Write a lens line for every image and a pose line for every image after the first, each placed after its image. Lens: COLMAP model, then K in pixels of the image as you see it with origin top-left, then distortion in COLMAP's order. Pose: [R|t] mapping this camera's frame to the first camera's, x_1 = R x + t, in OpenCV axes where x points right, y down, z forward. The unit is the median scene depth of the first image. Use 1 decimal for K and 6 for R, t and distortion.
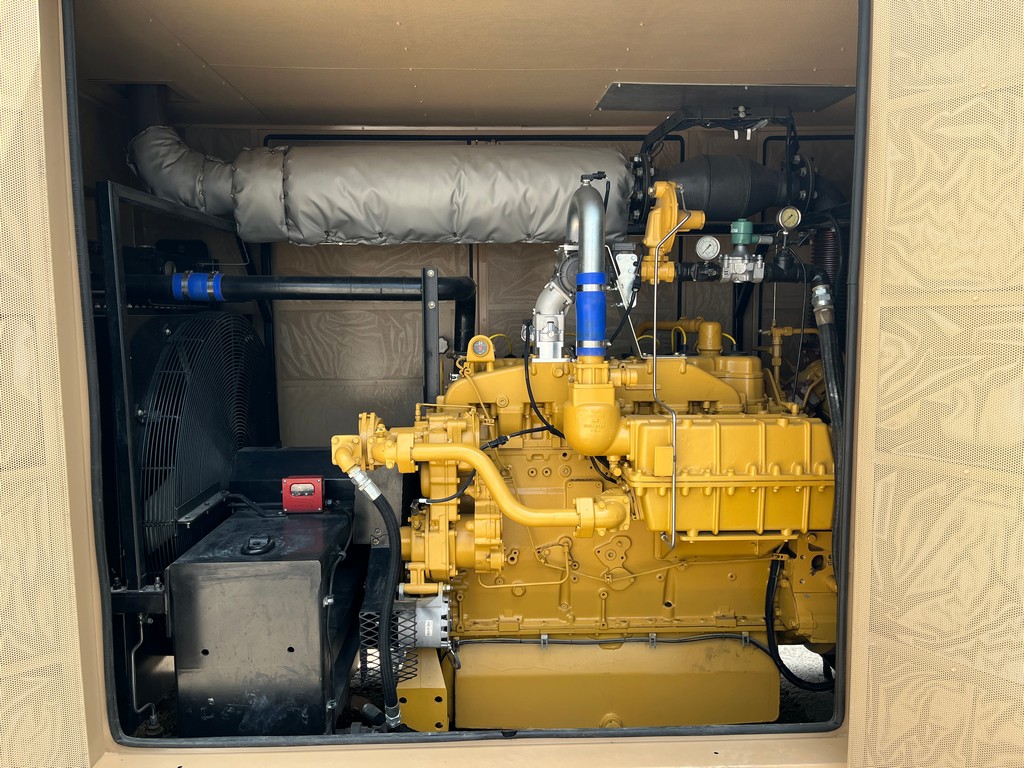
lens RADIAL K [[776.7, 0, 508.5], [0, 776.7, 379.5], [0, 0, 1]] dist [0.067708, -0.110586]
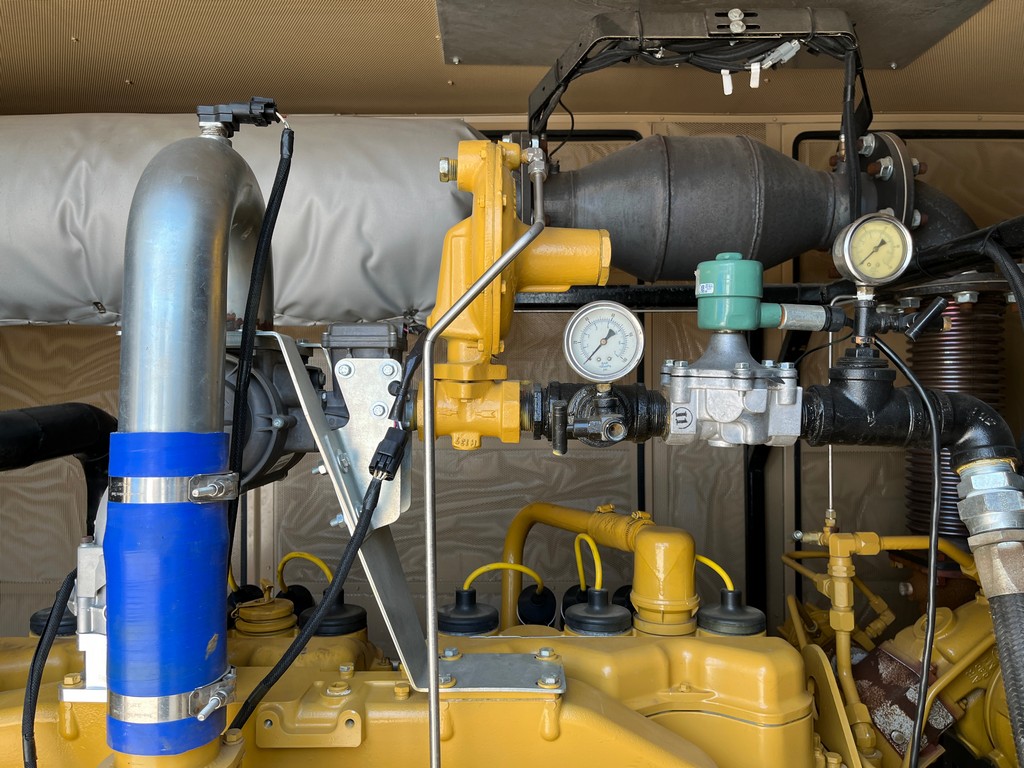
lens RADIAL K [[783.5, 0, 512.0], [0, 783.5, 382.2], [0, 0, 1]] dist [0.066558, -0.099083]
pose [[0.999238, 0.003426, -0.038872, 0.228665], [-0.007478, 0.994488, -0.104585, -0.120753], [0.038300, 0.104796, 0.993756, 0.697572]]
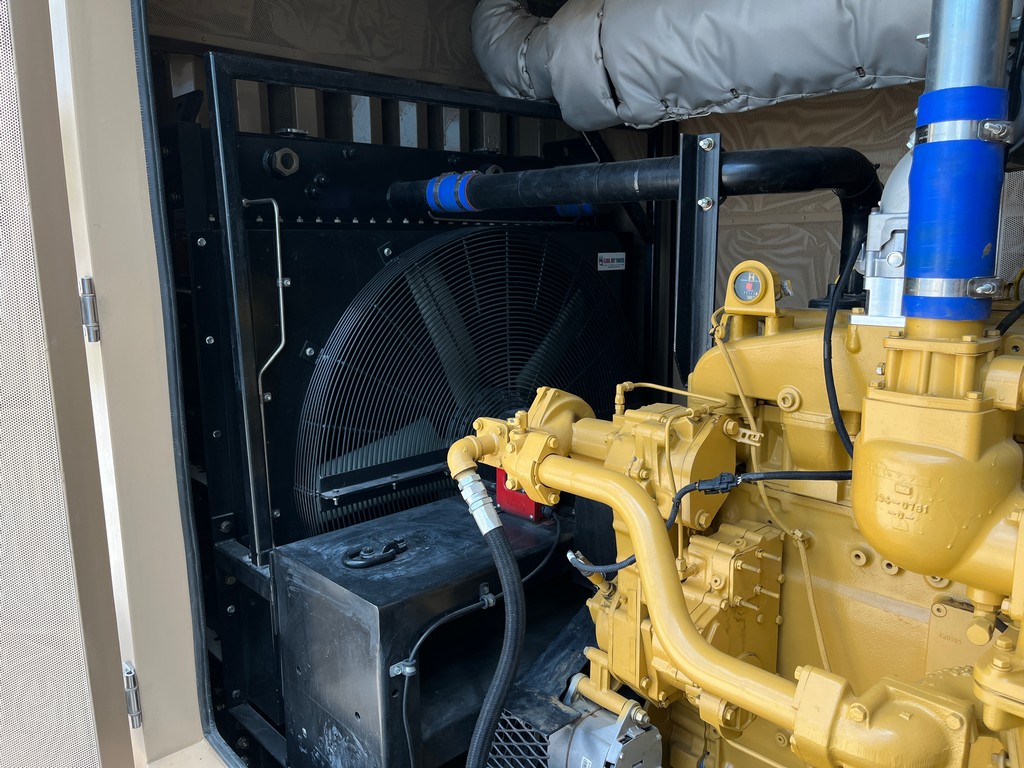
lens RADIAL K [[774.3, 0, 515.2], [0, 774.3, 393.3], [0, 0, 1]] dist [0.084201, -0.134830]
pose [[0.661335, 0.135299, -0.737787, 0.246621], [-0.061453, 0.990064, 0.126479, -0.027746], [0.747569, -0.038306, 0.663079, 0.571768]]
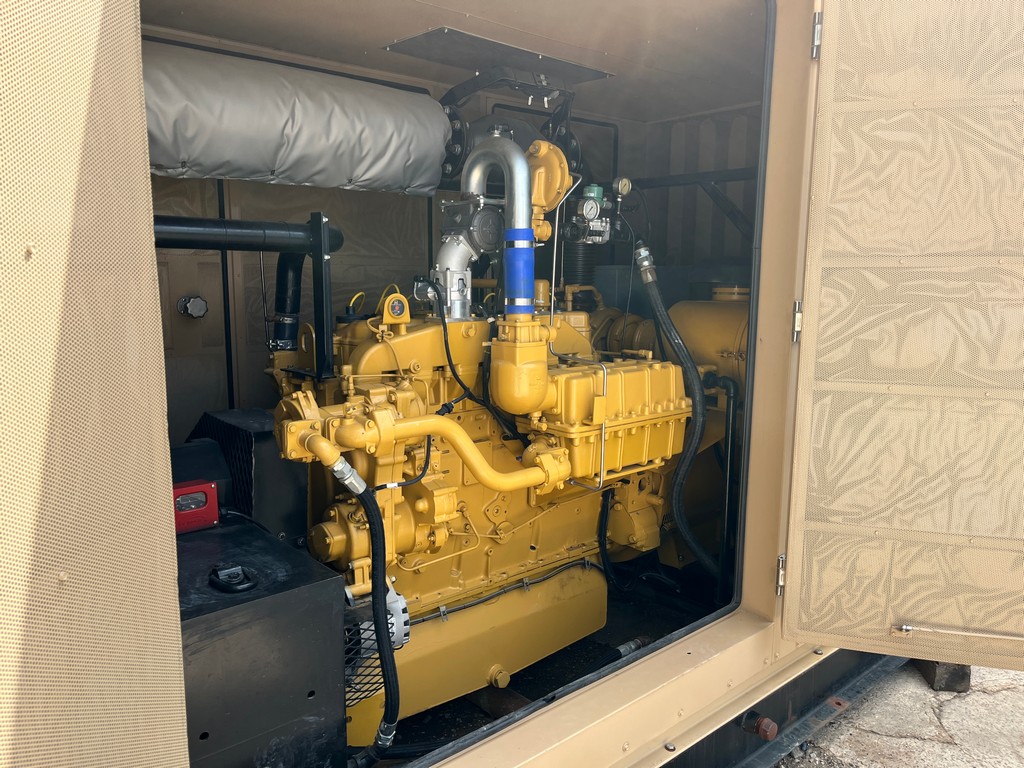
lens RADIAL K [[780.2, 0, 512.0], [0, 780.2, 384.0], [0, 0, 1]] dist [0.069846, -0.097013]
pose [[0.770966, -0.083600, 0.631366, -0.521040], [0.045984, 0.996067, 0.075739, -0.016844], [-0.635214, -0.029359, 0.771778, 0.228740]]
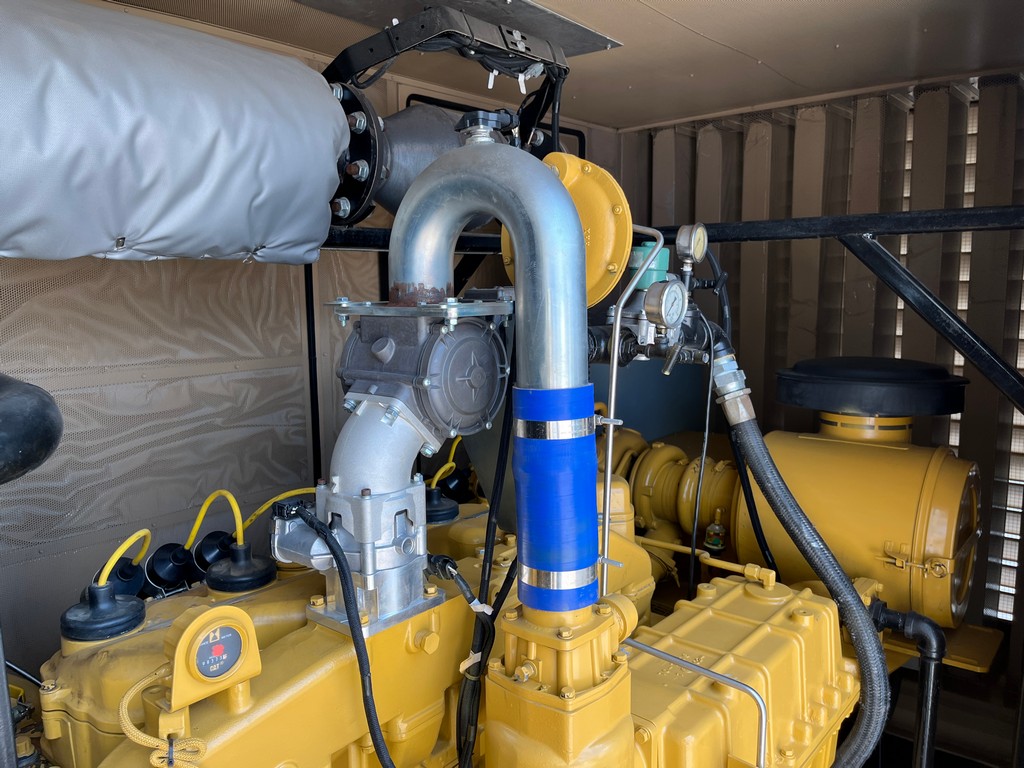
lens RADIAL K [[780.2, 0, 512.0], [0, 780.2, 384.0], [0, 0, 1]] dist [0.069846, -0.097013]
pose [[0.669228, -0.099167, 0.736410, -0.175369], [0.073062, 0.995034, 0.067597, -0.158186], [-0.739456, 0.008566, 0.673150, 0.736403]]
